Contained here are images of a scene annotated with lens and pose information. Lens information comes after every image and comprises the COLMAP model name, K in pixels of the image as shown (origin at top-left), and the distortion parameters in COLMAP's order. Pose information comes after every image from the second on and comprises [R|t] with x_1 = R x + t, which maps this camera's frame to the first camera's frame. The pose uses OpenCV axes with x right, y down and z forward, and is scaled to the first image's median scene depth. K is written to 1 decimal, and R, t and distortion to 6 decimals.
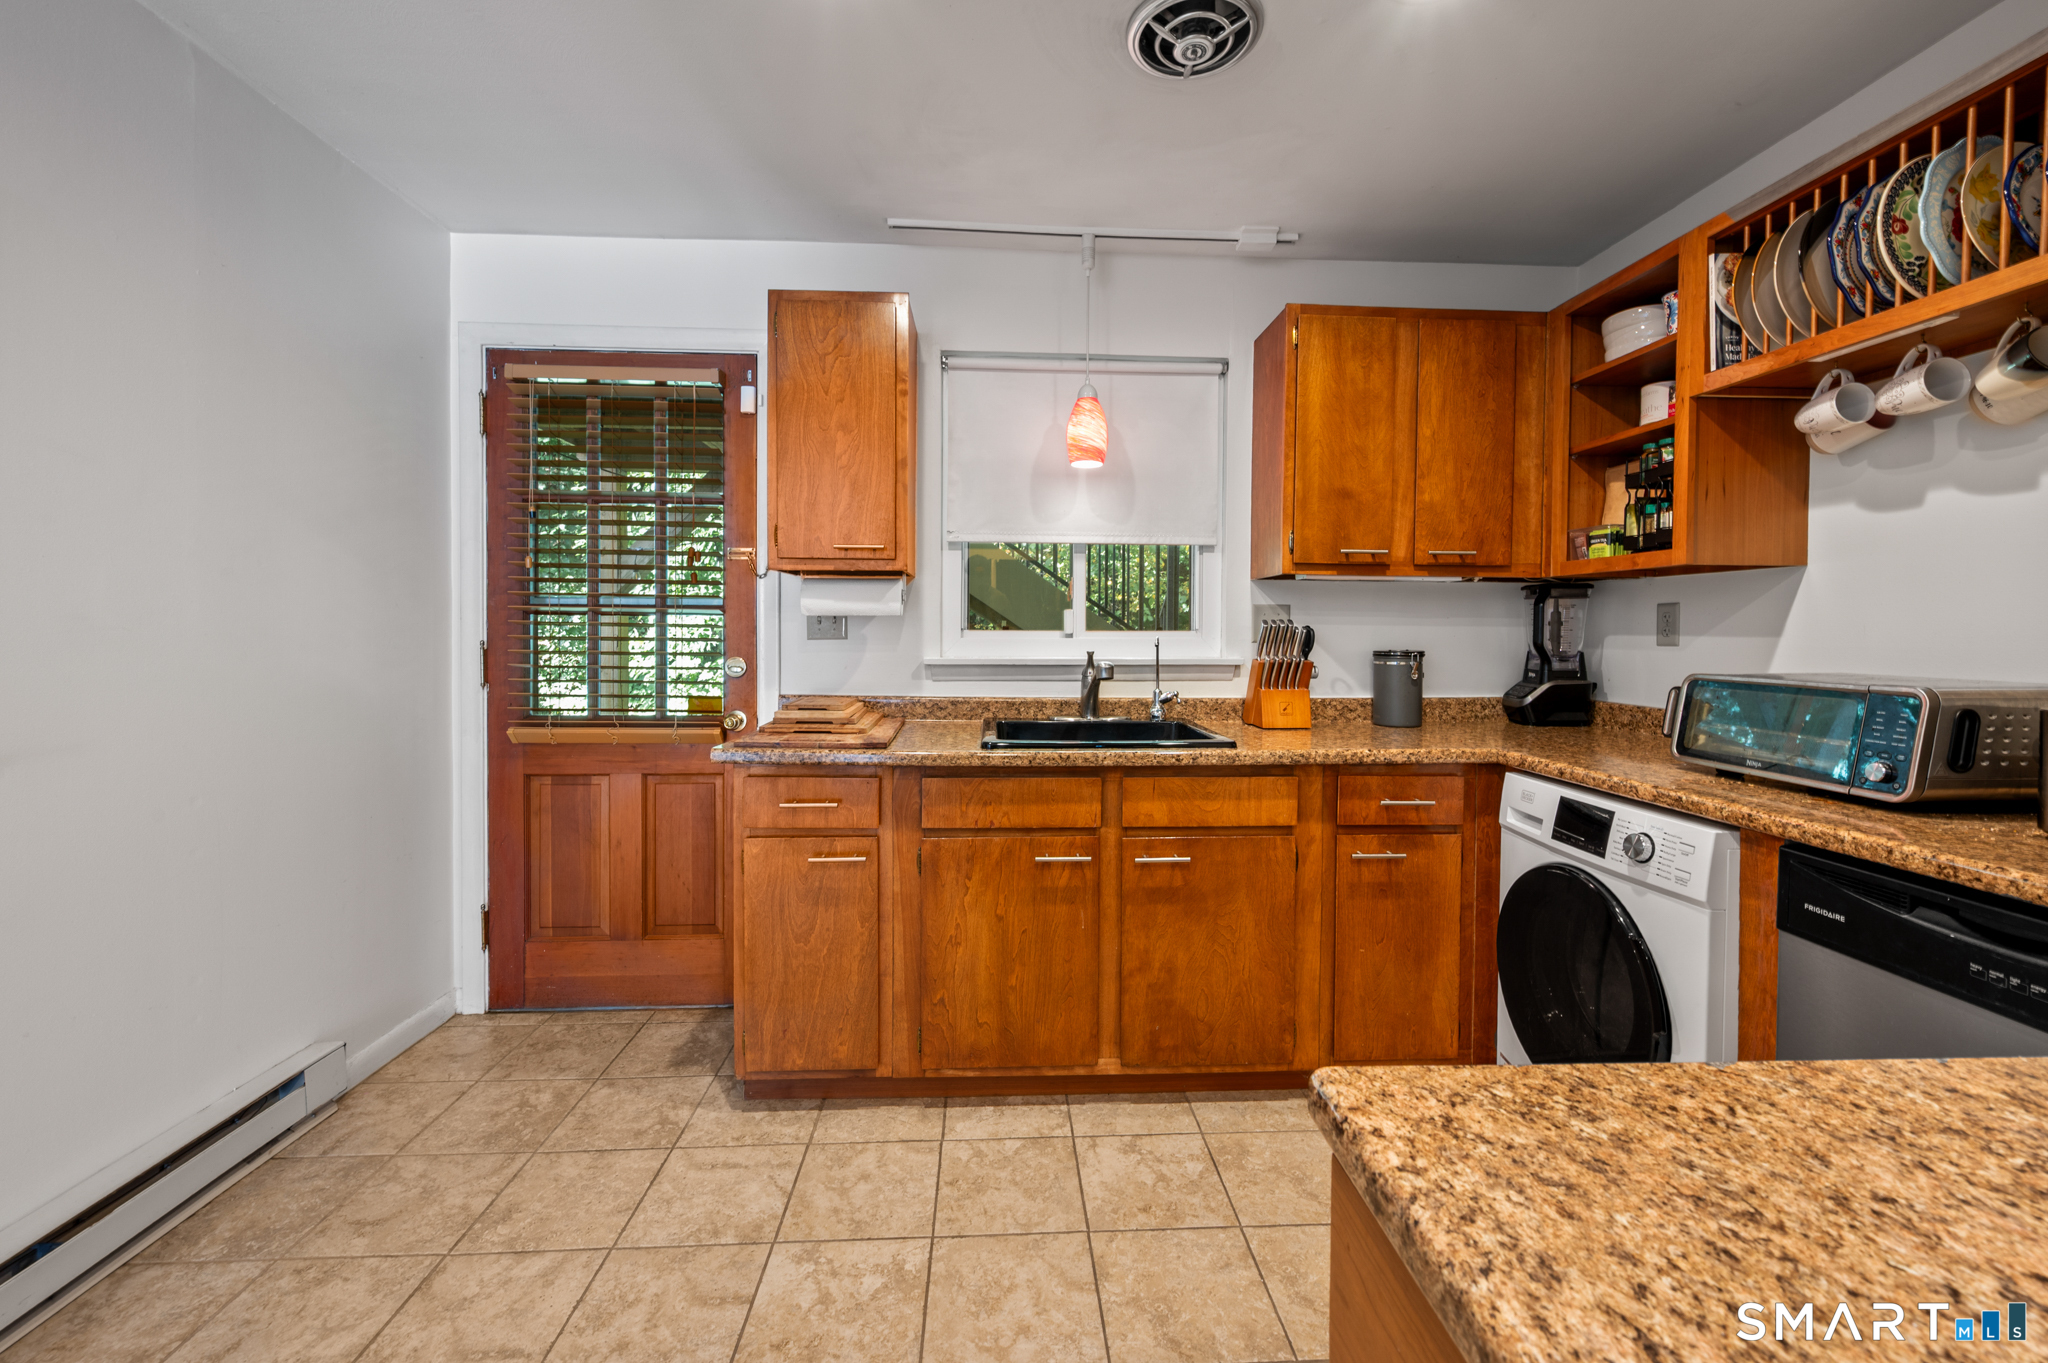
lens RADIAL K [[798.8, 0, 1029.4], [0, 798.8, 645.4], [0, 0, 1]] dist [0.000169, 0.000084]
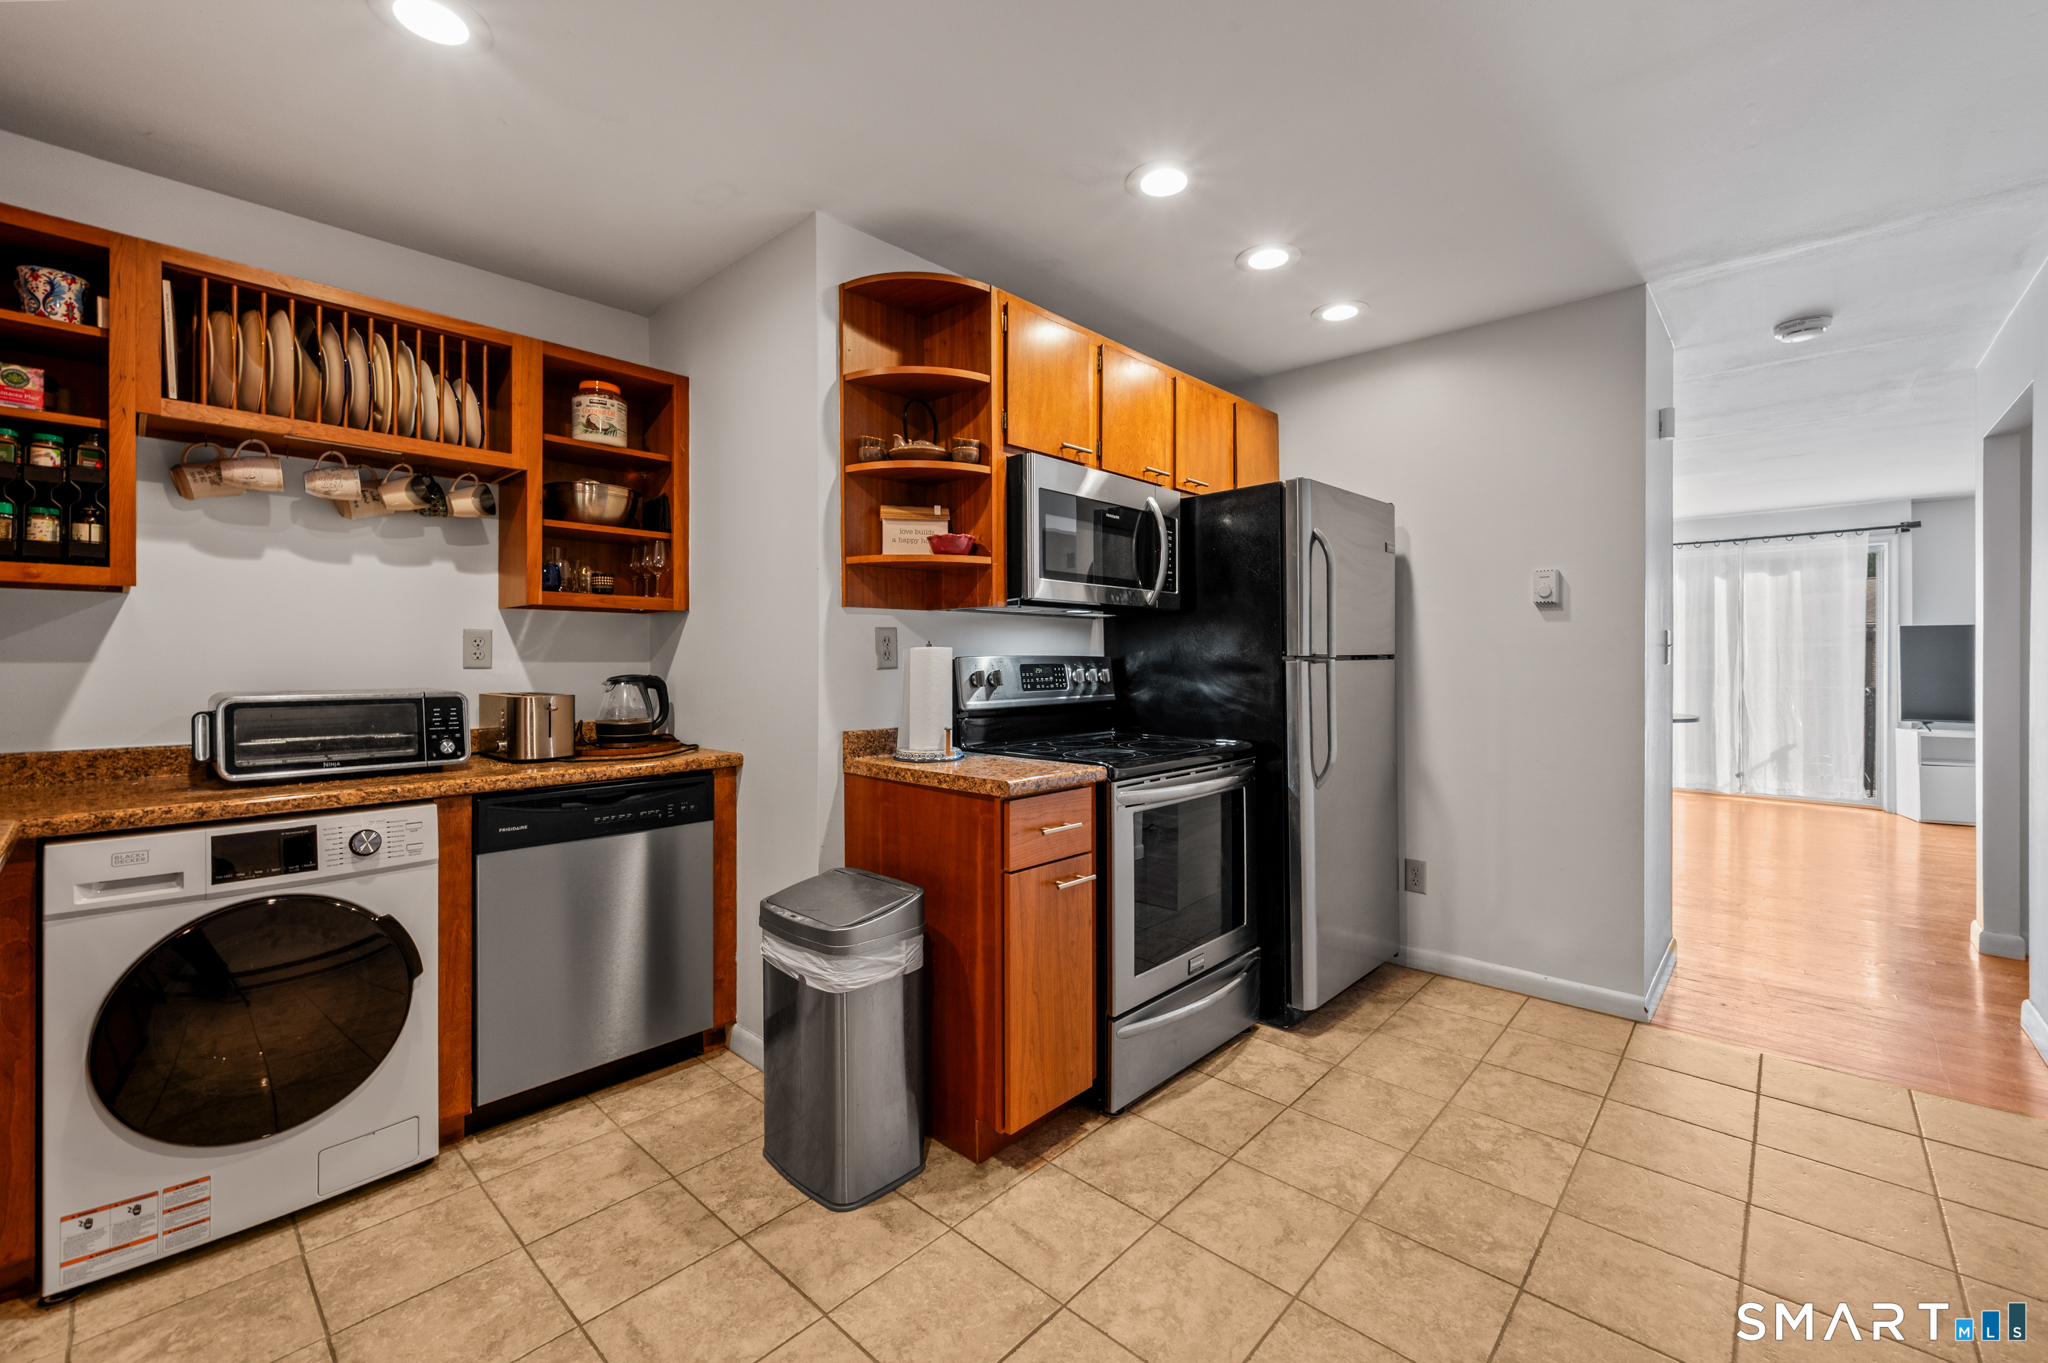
lens RADIAL K [[831.5, 0, 1036.3], [0, 831.5, 660.9], [0, 0, 1]] dist [-0.001034, -0.000202]
pose [[-0.703972, -0.007158, 0.710192, -0.743063], [0.008646, 0.999789, 0.018647, -0.025257], [-0.710175, 0.019267, -0.703761, 1.095468]]
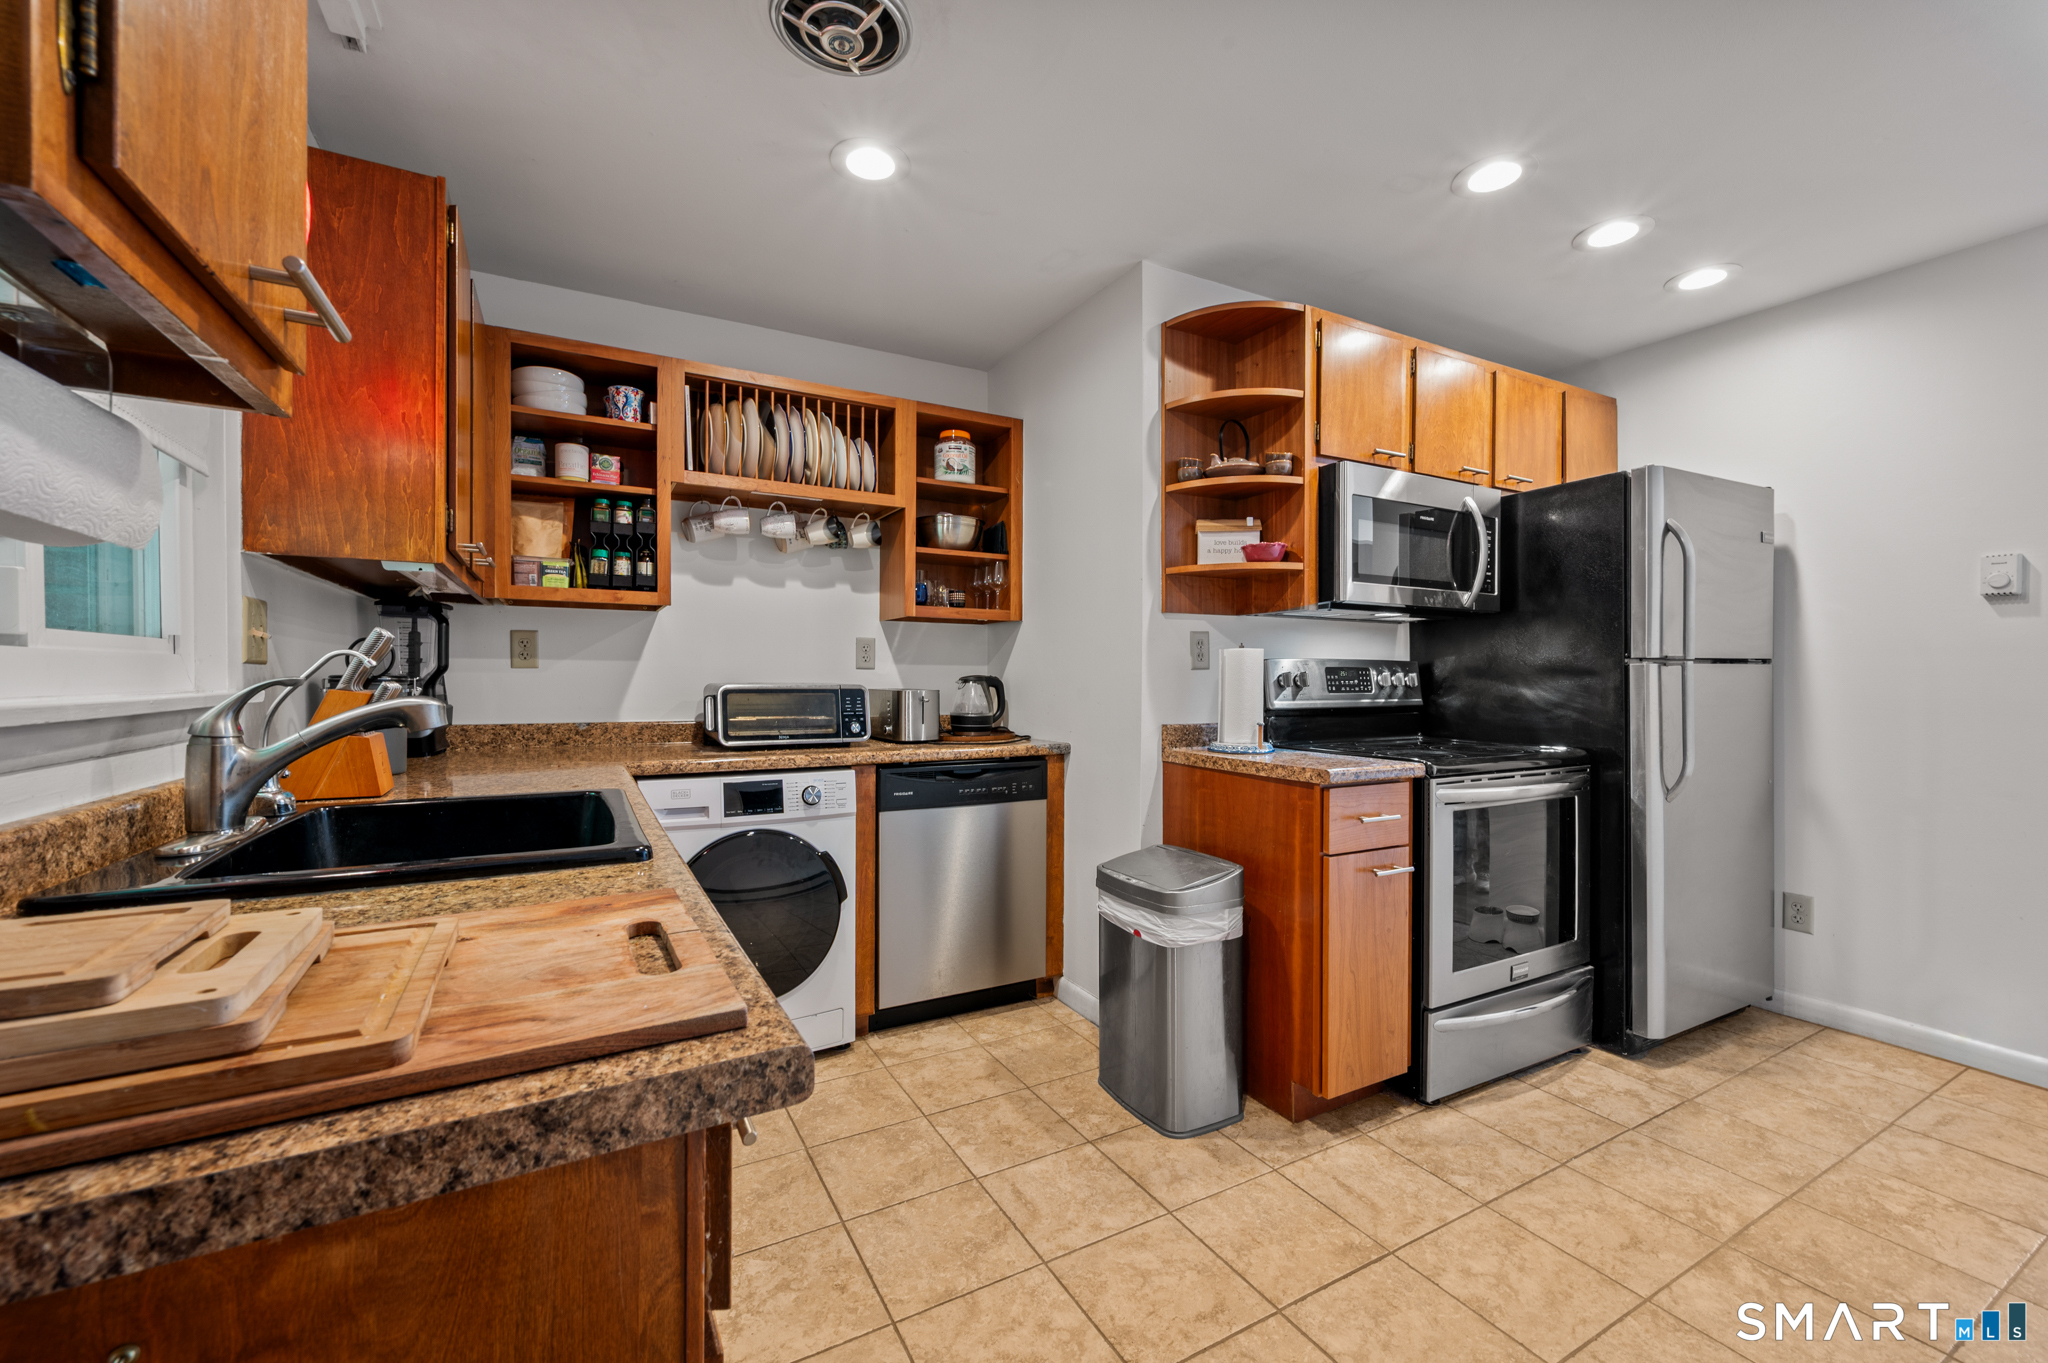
lens RADIAL K [[817.3, 0, 1026.4], [0, 817.3, 685.2], [0, 0, 1]] dist [-0.002504, 0.001210]
pose [[-0.439842, -0.017598, 0.897903, -0.787295], [0.008179, 0.999688, 0.023599, 0.005491], [-0.898038, 0.017724, -0.439561, 1.250780]]
